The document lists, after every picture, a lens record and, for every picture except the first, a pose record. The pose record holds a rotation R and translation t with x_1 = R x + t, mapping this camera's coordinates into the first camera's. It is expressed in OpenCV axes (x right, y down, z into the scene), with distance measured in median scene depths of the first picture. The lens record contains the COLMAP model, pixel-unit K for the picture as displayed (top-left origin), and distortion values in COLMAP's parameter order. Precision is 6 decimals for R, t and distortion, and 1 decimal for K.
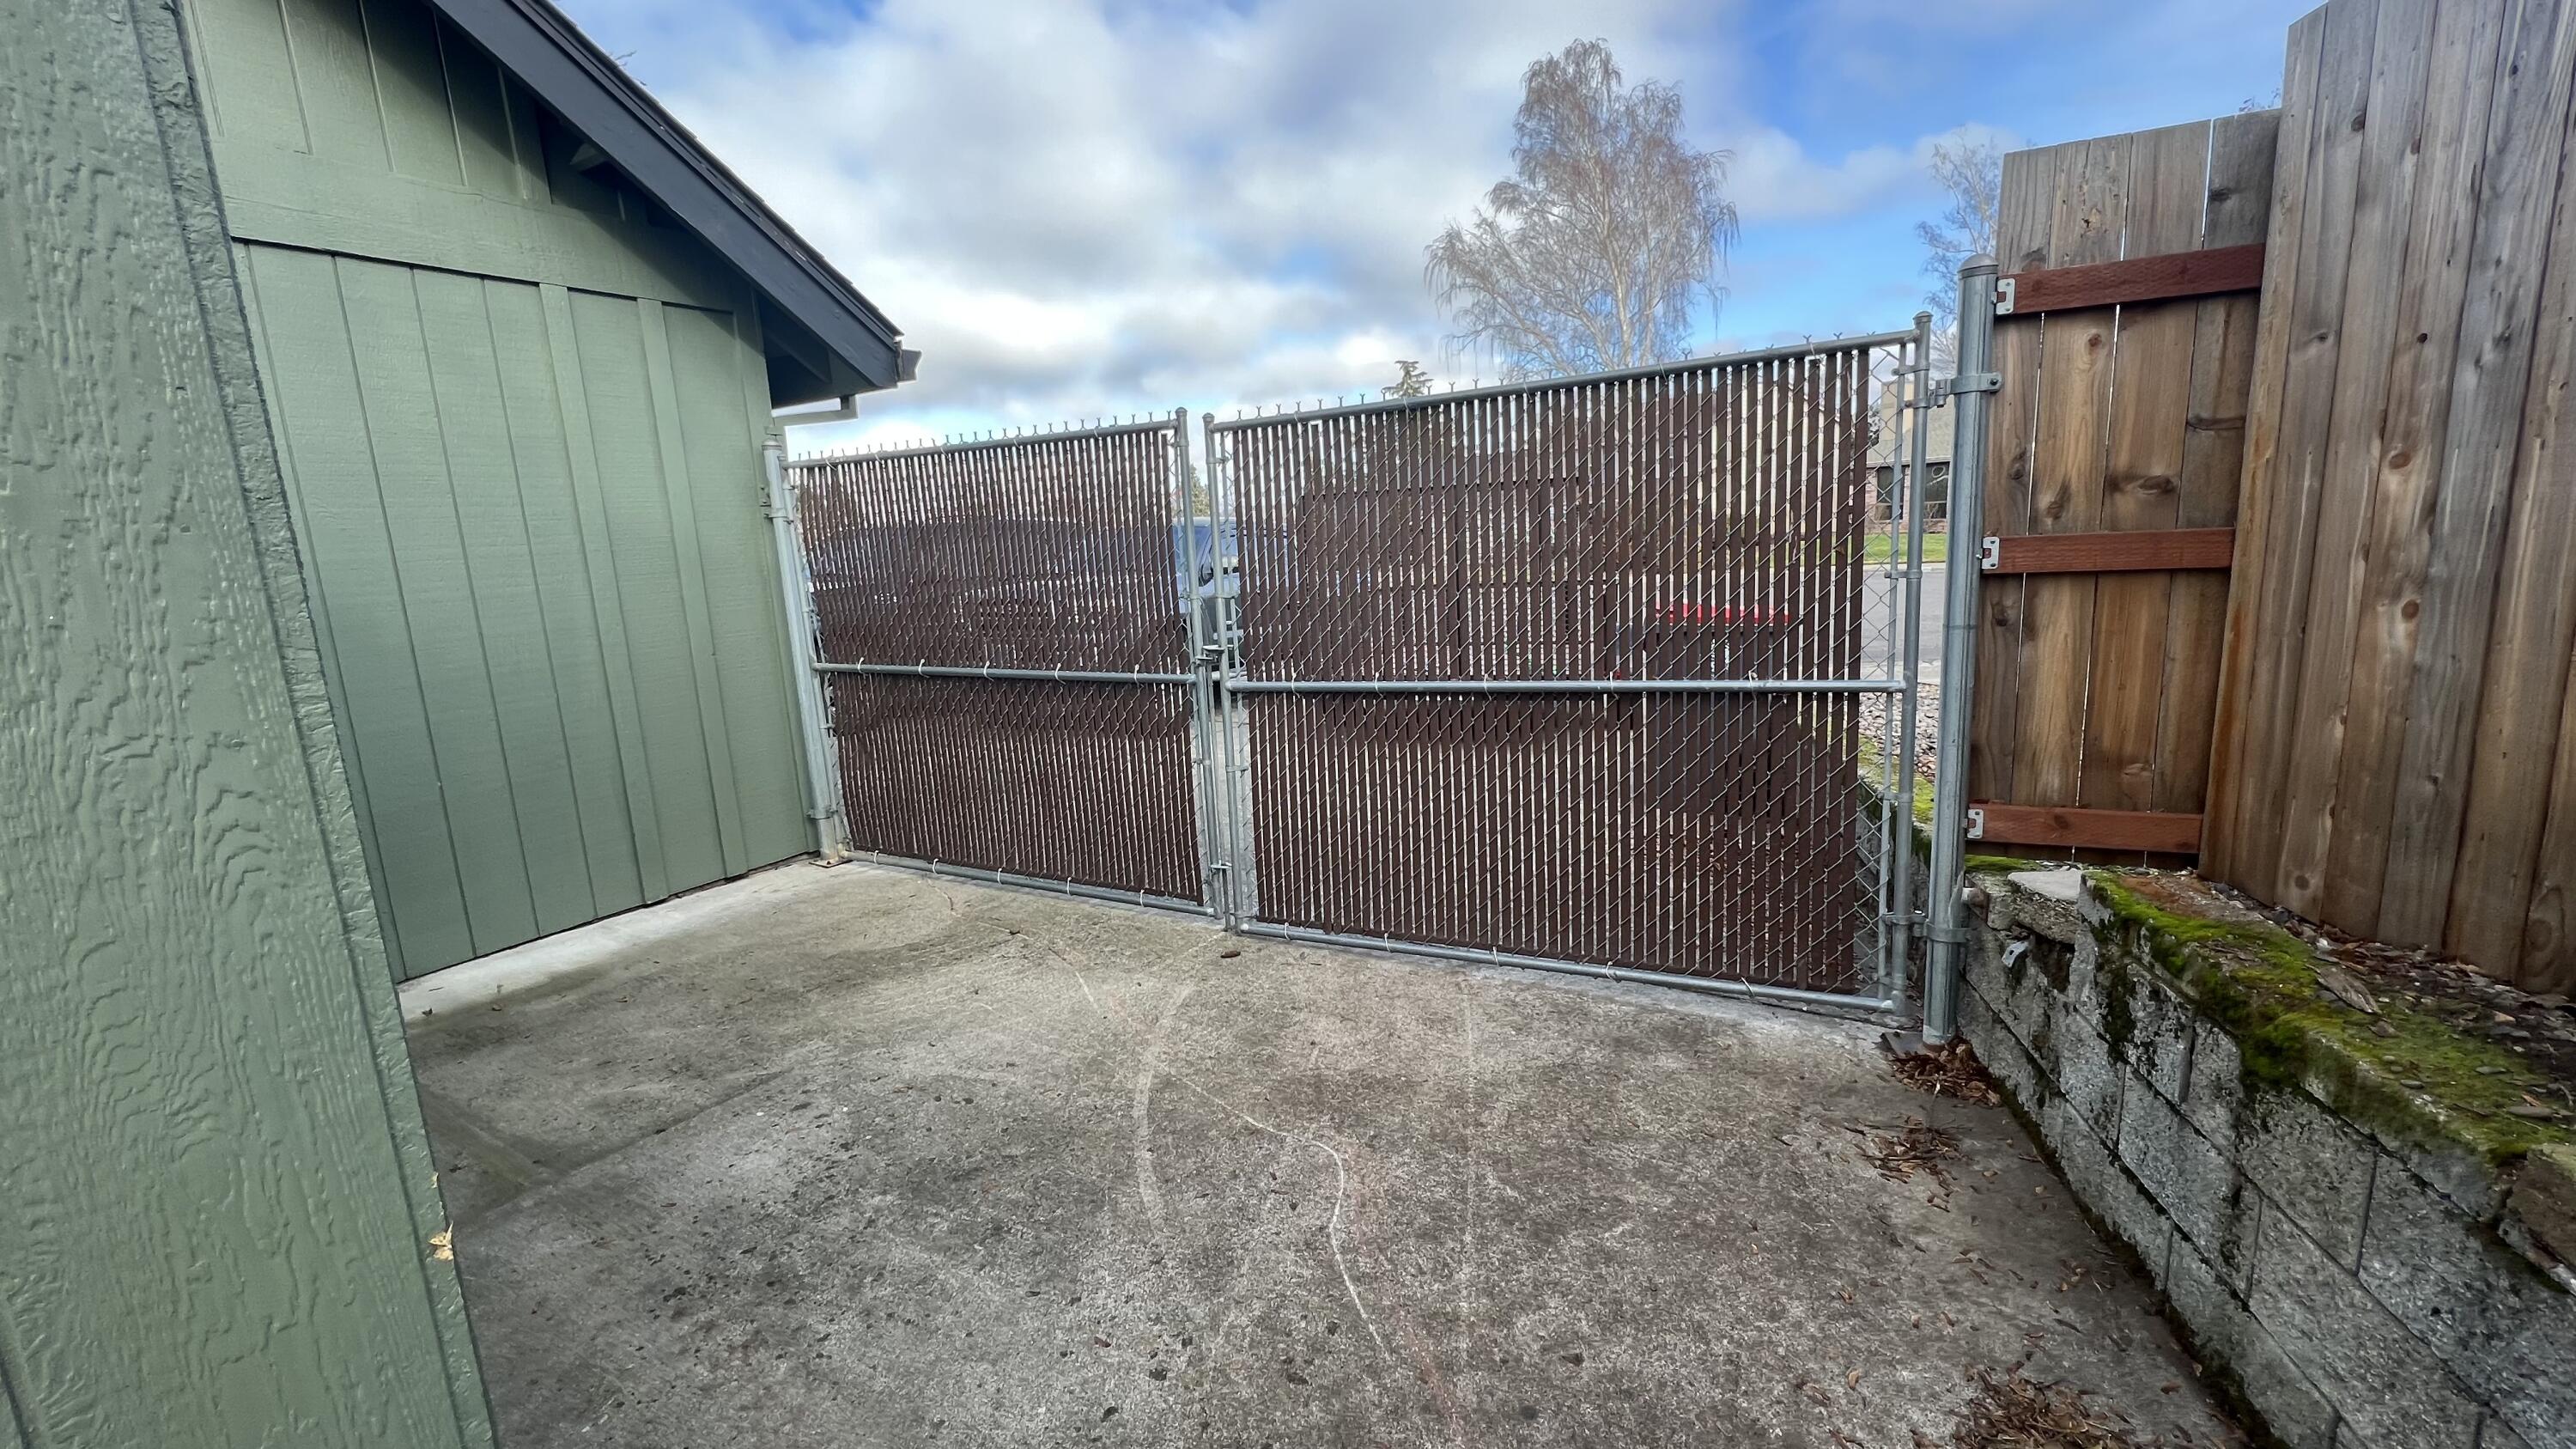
lens RADIAL K [[1038.6, 0, 1290.0], [0, 1038.6, 721.9], [0, 0, 1]] dist [0.001077, 0.000700]
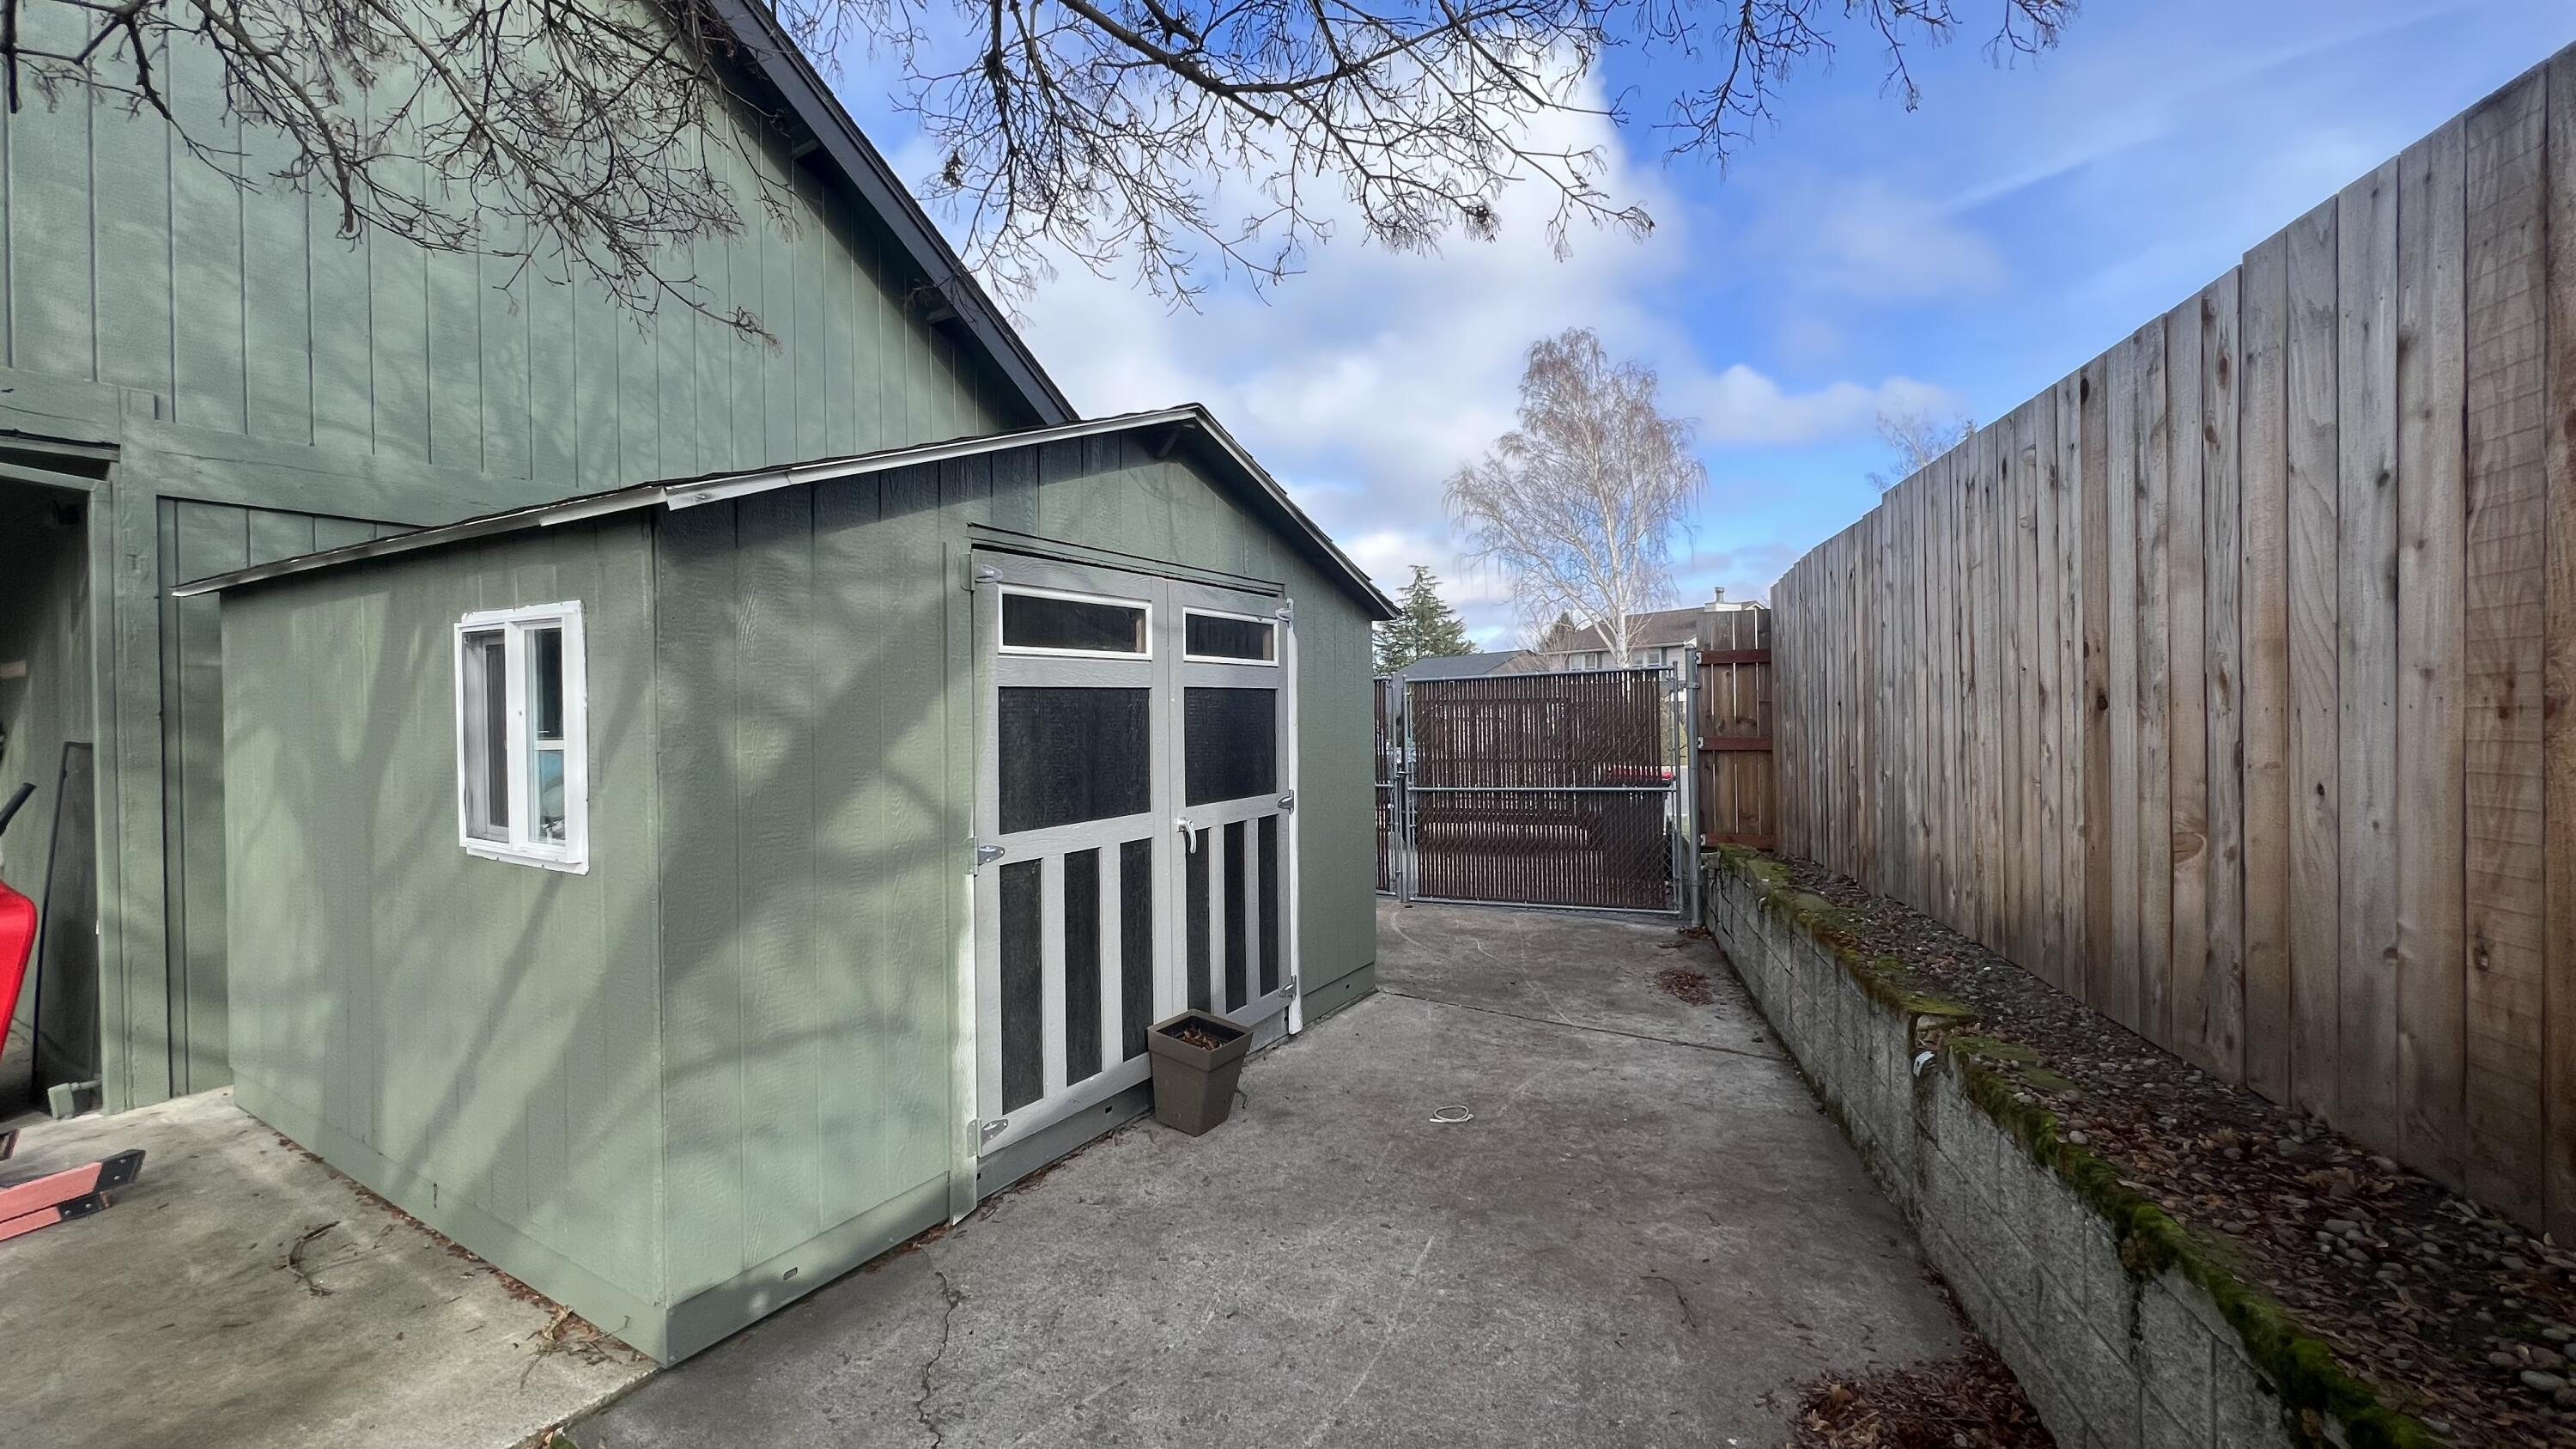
lens RADIAL K [[1038.6, 0, 1290.5], [0, 1038.6, 722.1], [0, 0, 1]] dist [0.001077, 0.000700]
pose [[0.999255, 0.038399, -0.003919, -0.027548], [-0.038501, 0.984366, -0.171873, 0.019370], [-0.002743, 0.171896, 0.985111, -0.111963]]
